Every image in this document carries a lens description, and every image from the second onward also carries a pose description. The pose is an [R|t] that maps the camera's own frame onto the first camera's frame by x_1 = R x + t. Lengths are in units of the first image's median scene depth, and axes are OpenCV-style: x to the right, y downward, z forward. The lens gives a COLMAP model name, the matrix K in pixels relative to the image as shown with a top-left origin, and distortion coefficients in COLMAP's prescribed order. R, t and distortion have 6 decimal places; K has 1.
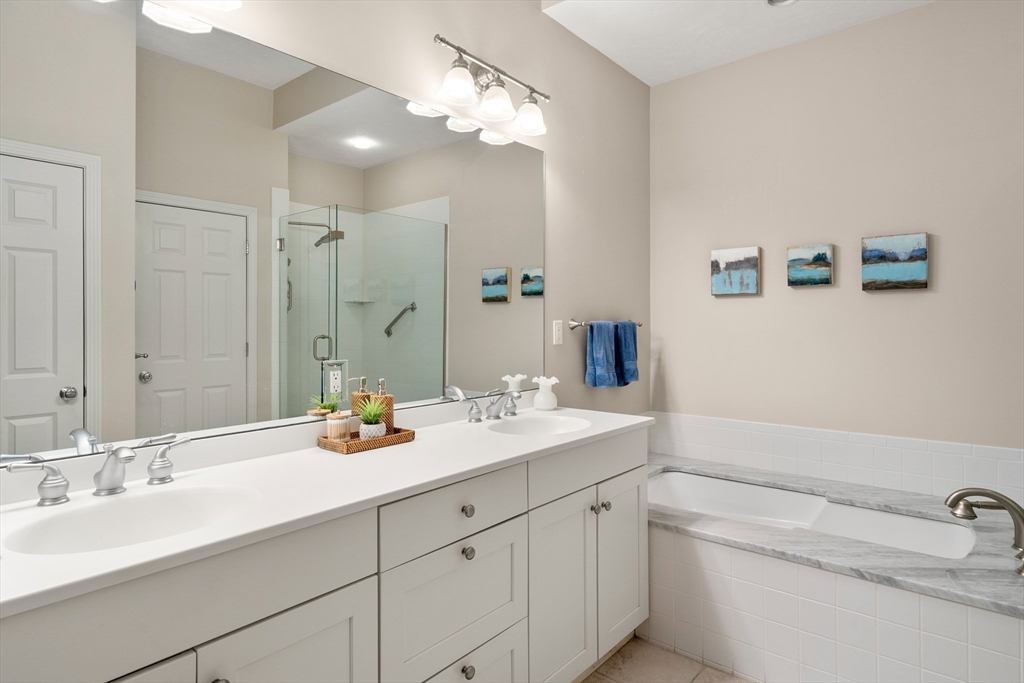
lens RADIAL K [[568.3, 0, 512.5], [0, 568.3, 317.9], [0, 0, 1]] dist [0.001032, 0.001143]
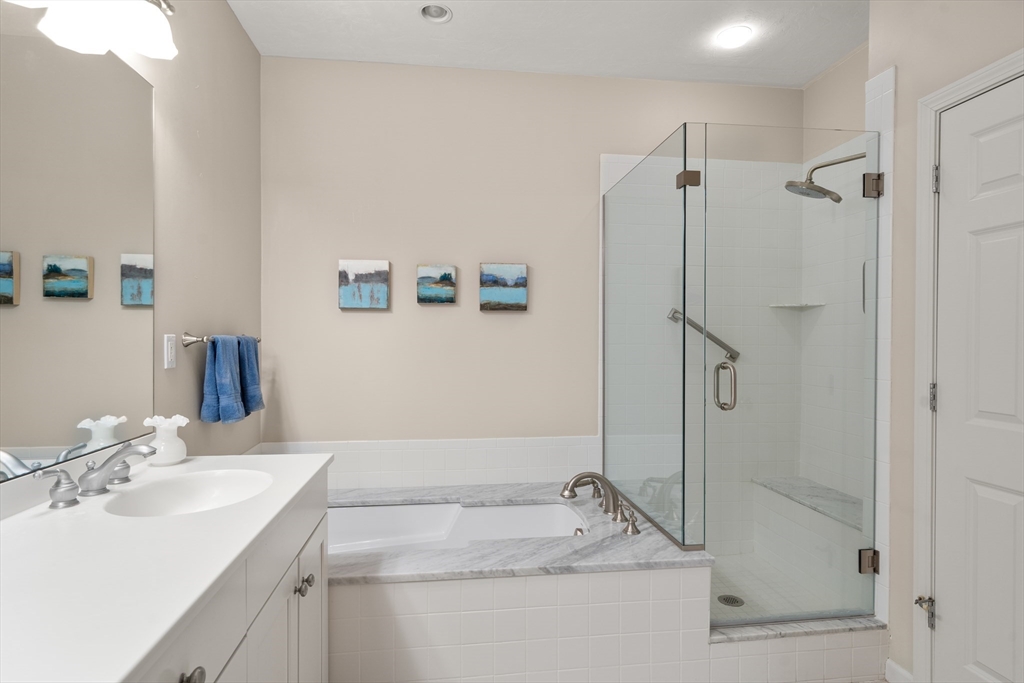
lens RADIAL K [[555.1, 0, 512.0], [0, 555.1, 341.5], [0, 0, 1]] dist [0.003070, 0.001091]
pose [[0.676538, 0.001216, 0.736406, -0.142827], [-0.012415, 0.999875, 0.009756, 0.001516], [-0.736303, -0.015743, 0.676469, 0.222624]]
